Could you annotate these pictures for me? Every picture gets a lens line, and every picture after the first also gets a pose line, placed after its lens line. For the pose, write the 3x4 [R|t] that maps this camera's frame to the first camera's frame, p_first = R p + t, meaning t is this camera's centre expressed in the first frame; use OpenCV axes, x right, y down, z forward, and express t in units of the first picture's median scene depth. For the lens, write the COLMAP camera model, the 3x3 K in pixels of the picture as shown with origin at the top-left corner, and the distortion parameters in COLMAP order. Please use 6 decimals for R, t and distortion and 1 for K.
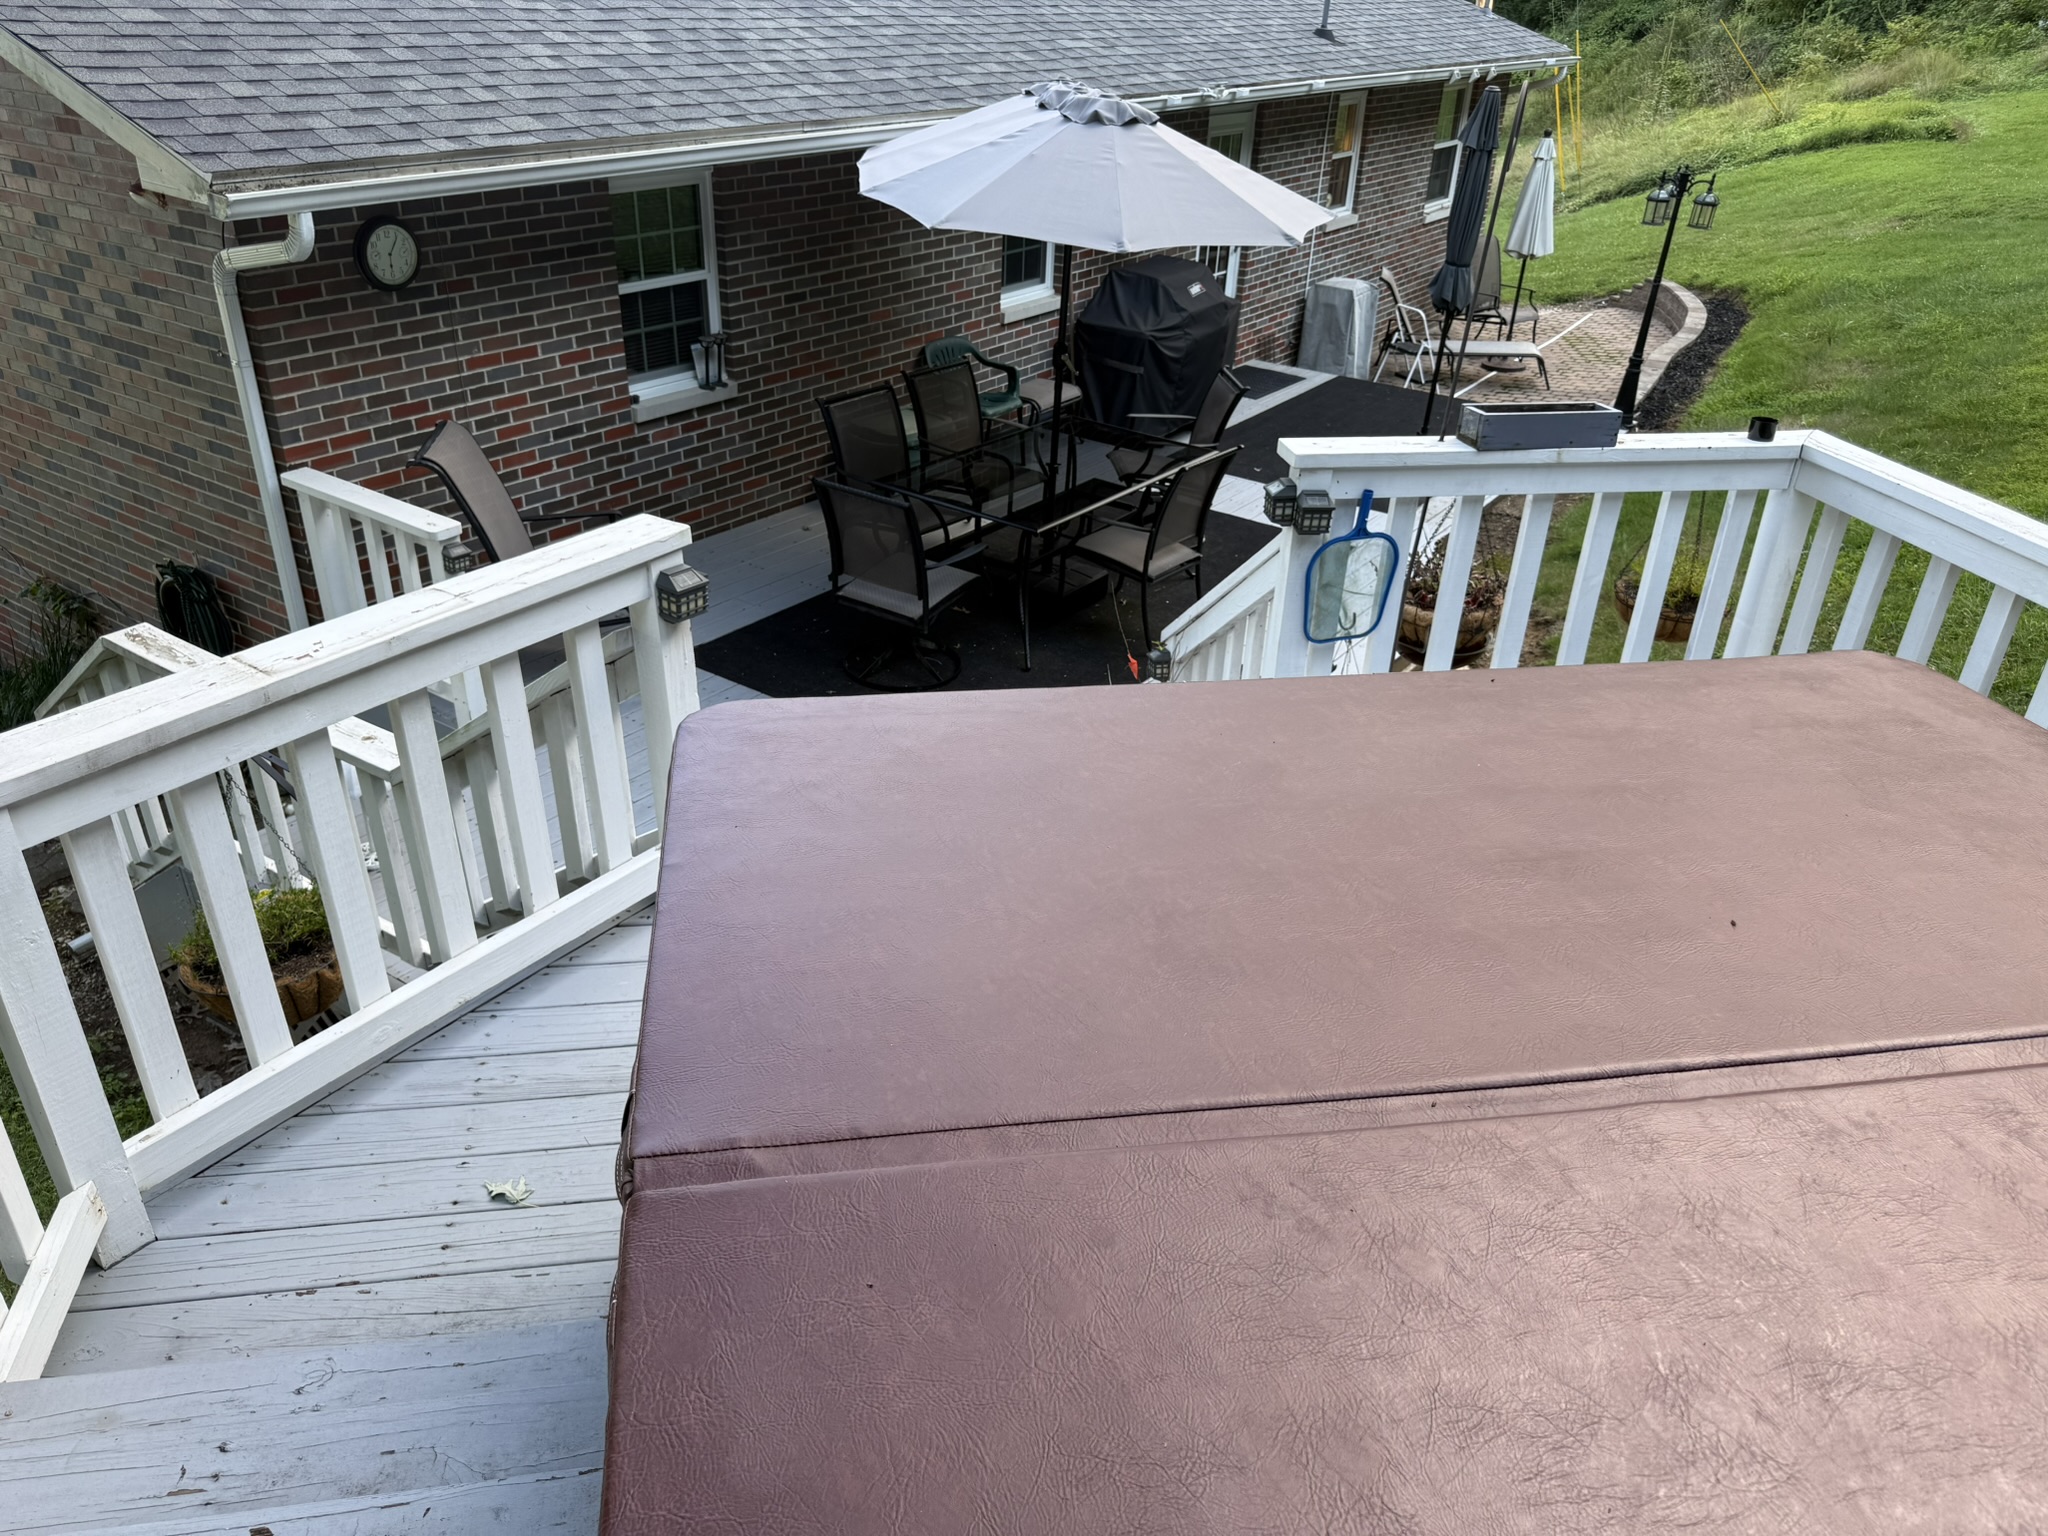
lens RADIAL K [[1443.3, 0, 1024.0], [0, 1443.3, 768.0], [0, 0, 1]] dist [-0.012400, -0.011554]
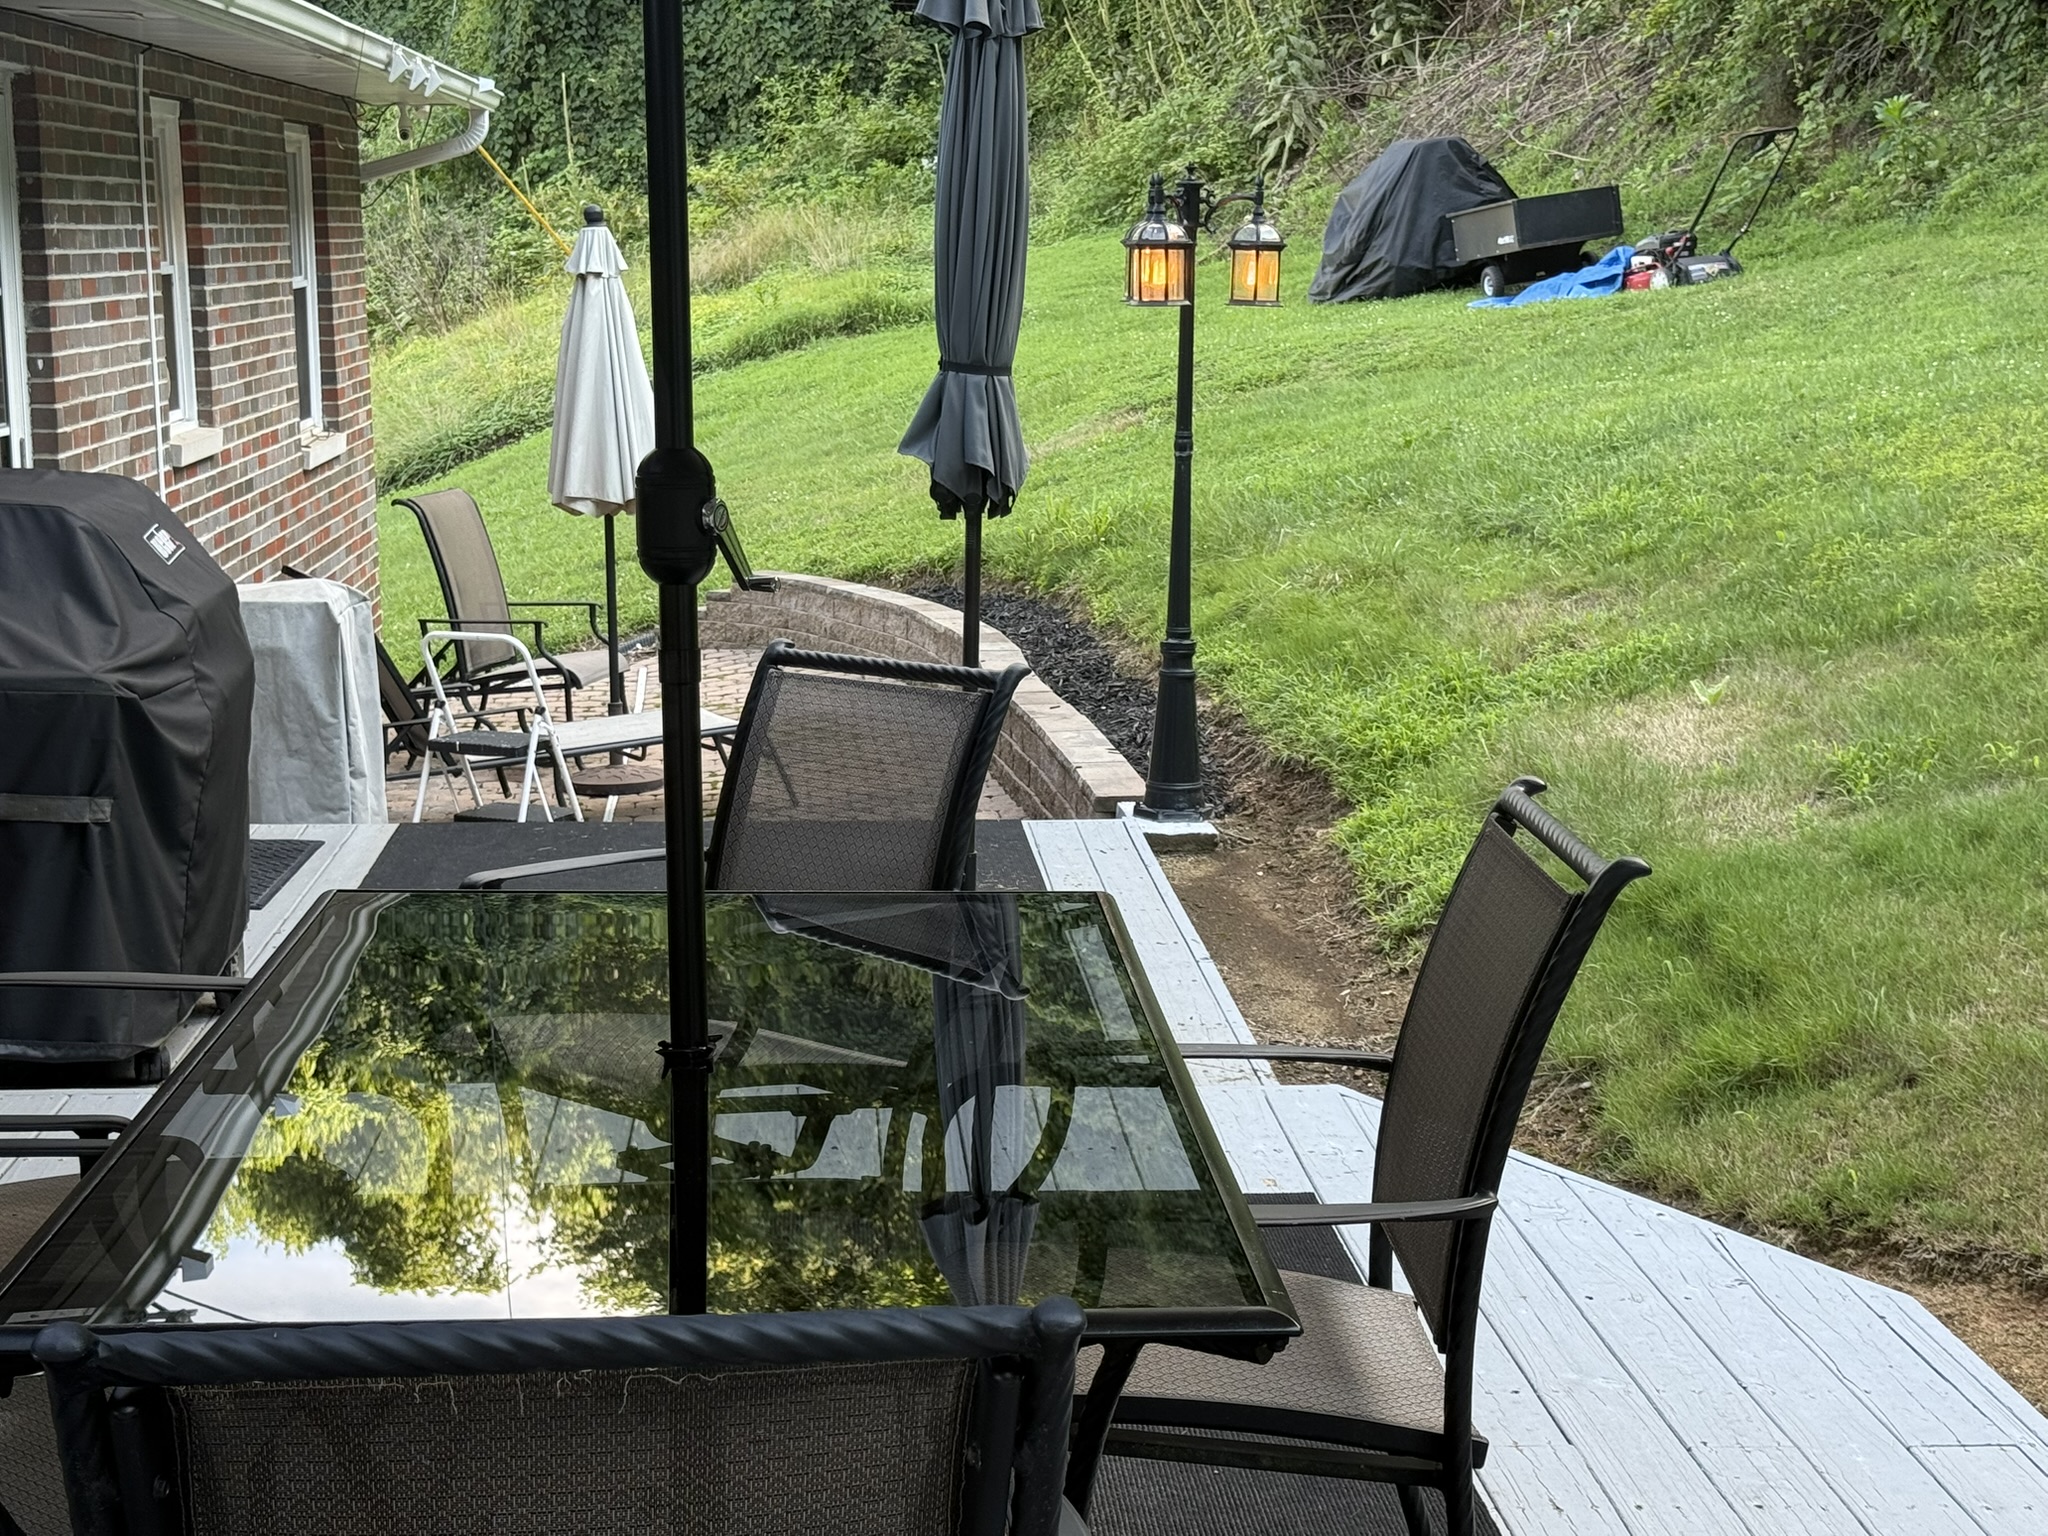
lens RADIAL K [[3225.2, 0, 1024.0], [0, 3225.2, 768.0], [0, 0, 1]] dist [0.168008, 0.056777]
pose [[0.788002, -0.135699, 0.600532, -0.112950], [0.325111, 0.920039, -0.218706, -0.063454], [-0.522834, 0.367580, 0.769110, 0.303284]]
